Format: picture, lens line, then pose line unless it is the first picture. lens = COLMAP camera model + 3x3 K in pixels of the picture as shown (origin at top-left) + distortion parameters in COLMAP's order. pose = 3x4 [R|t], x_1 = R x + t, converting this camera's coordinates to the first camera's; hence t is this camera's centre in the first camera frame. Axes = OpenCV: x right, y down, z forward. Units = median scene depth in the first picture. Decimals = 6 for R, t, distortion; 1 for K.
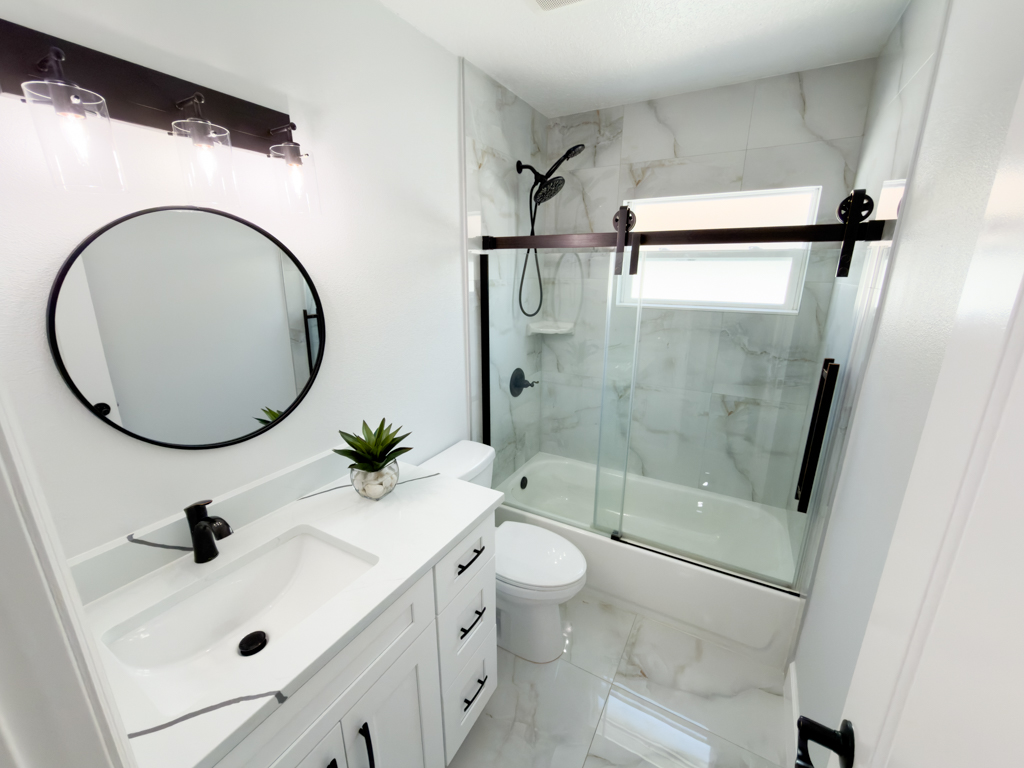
lens RADIAL K [[414.9, 0, 507.9], [0, 414.9, 387.1], [0, 0, 1]] dist [-0.004181, -0.000528]
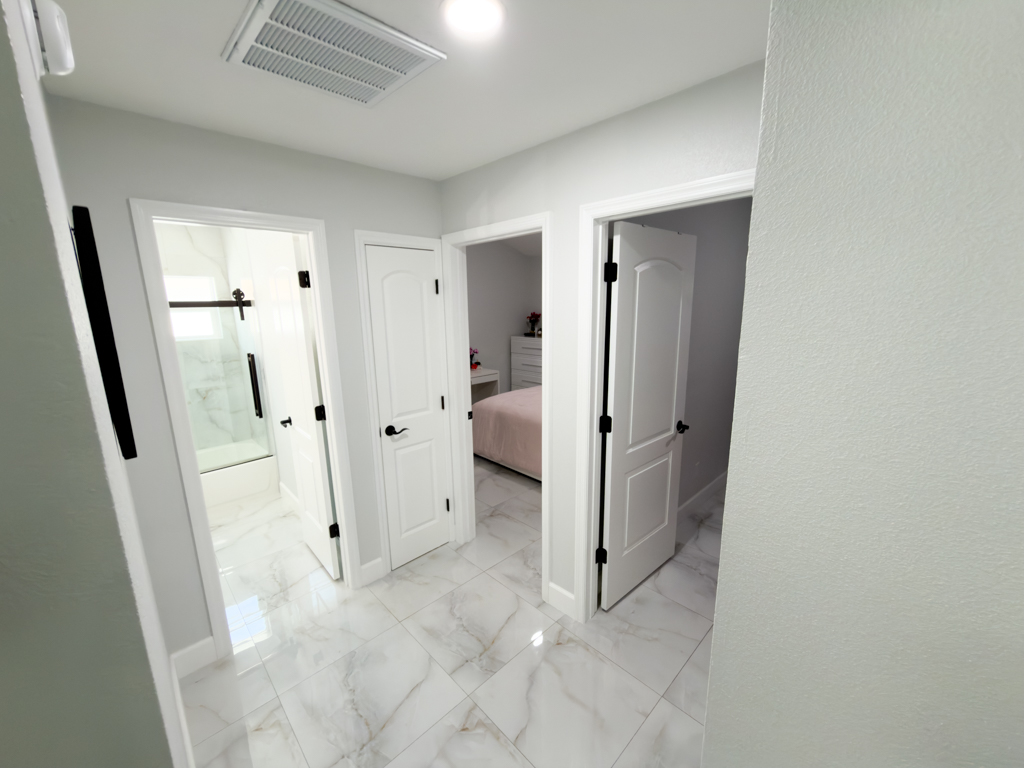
lens RADIAL K [[414.9, 0, 512.7], [0, 414.9, 390.6], [0, 0, 1]] dist [-0.004181, -0.000528]
pose [[0.272823, -0.205056, 0.939957, -1.034583], [0.275966, 0.952643, 0.127724, 0.236569], [-0.921635, 0.224550, 0.316492, -1.051631]]
